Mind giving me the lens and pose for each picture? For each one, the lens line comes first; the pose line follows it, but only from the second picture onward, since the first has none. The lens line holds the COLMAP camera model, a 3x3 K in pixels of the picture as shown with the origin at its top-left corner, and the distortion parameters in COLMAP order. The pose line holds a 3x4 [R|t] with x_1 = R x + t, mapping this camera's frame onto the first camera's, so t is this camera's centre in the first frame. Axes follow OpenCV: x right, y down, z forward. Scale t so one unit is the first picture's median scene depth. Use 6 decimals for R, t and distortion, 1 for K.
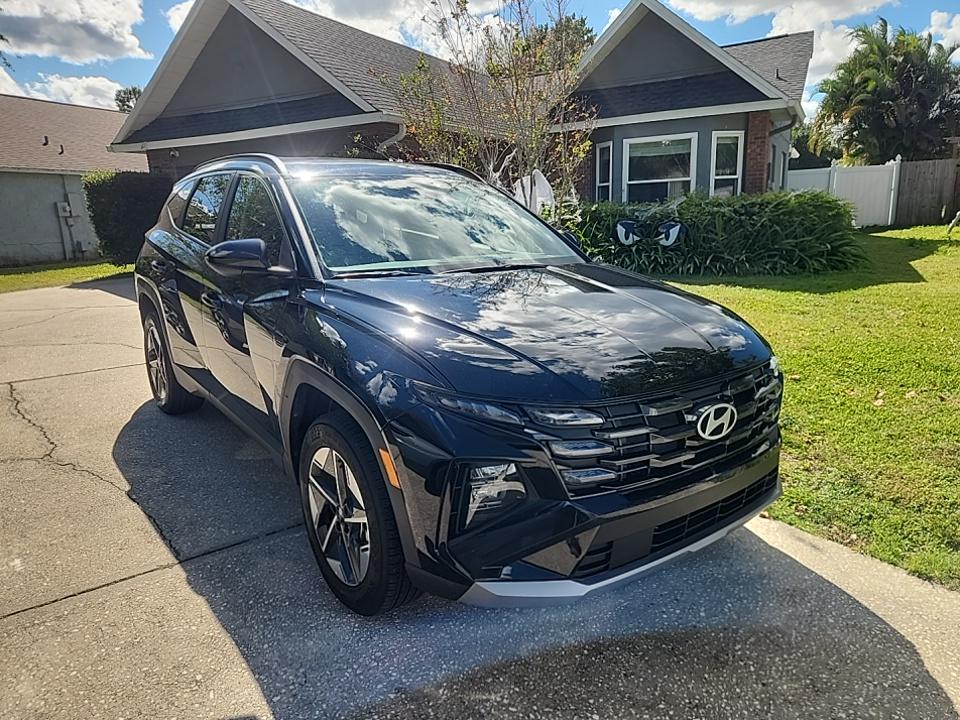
lens RADIAL K [[645.1, 0, 486.7], [0, 645.1, 357.6], [0, 0, 1]] dist [0.046983, -0.035243]
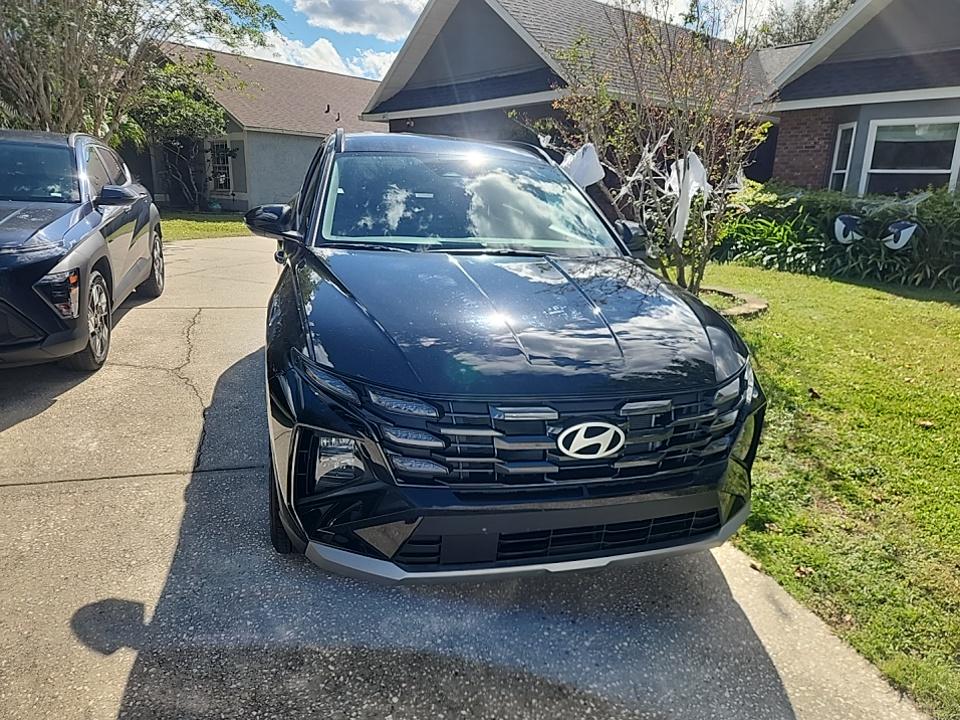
lens RADIAL K [[645.1, 0, 486.0], [0, 645.1, 356.5], [0, 0, 1]] dist [0.046983, -0.035243]
pose [[0.928175, 0.153247, -0.339126, 0.159305], [-0.141419, 0.988161, 0.059480, -0.016336], [0.344226, -0.007249, 0.938859, 0.028205]]
